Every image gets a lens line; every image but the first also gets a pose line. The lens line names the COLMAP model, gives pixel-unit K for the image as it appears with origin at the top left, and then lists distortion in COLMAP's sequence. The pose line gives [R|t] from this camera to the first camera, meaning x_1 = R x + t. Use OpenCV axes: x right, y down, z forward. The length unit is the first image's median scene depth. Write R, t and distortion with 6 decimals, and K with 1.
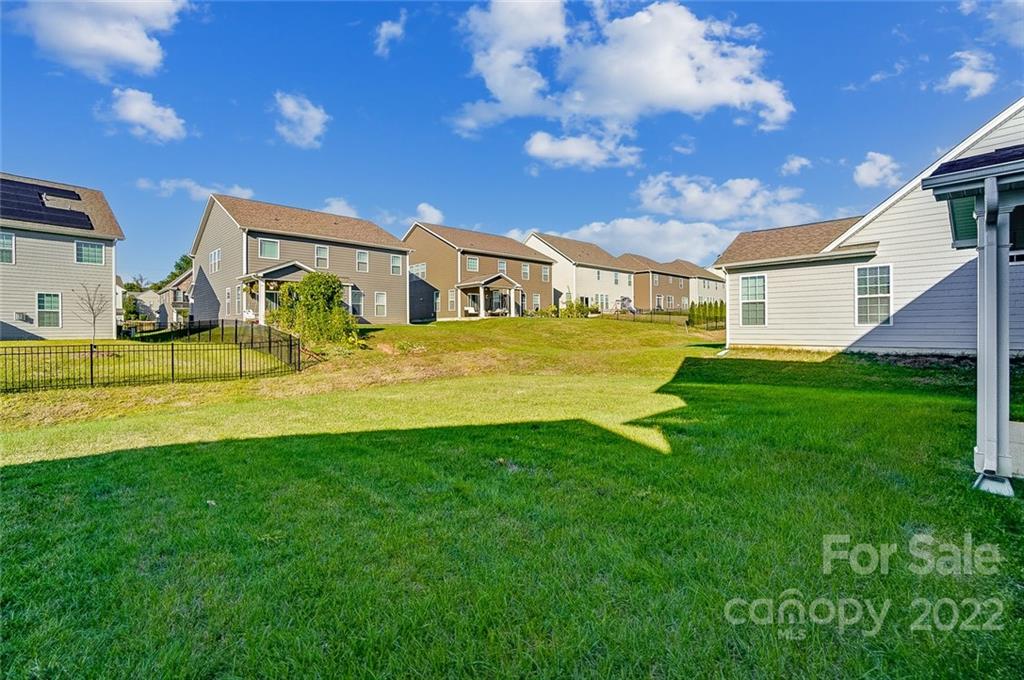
lens RADIAL K [[459.6, 0, 508.5], [0, 459.6, 336.8], [0, 0, 1]] dist [-0.020814, 0.005801]
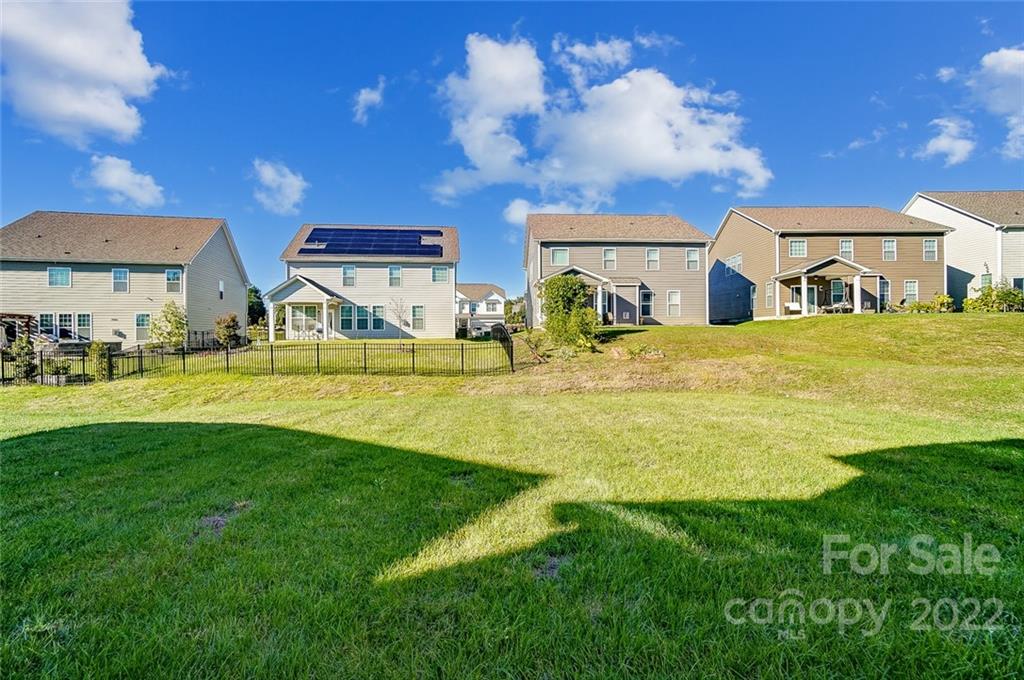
lens RADIAL K [[459.6, 0, 510.8], [0, 459.6, 338.1], [0, 0, 1]] dist [-0.020814, 0.005801]
pose [[0.732916, 0.010090, -0.680244, 0.099018], [-0.008409, 0.999948, 0.005772, -0.003164], [0.680267, 0.001490, 0.732963, 0.086105]]
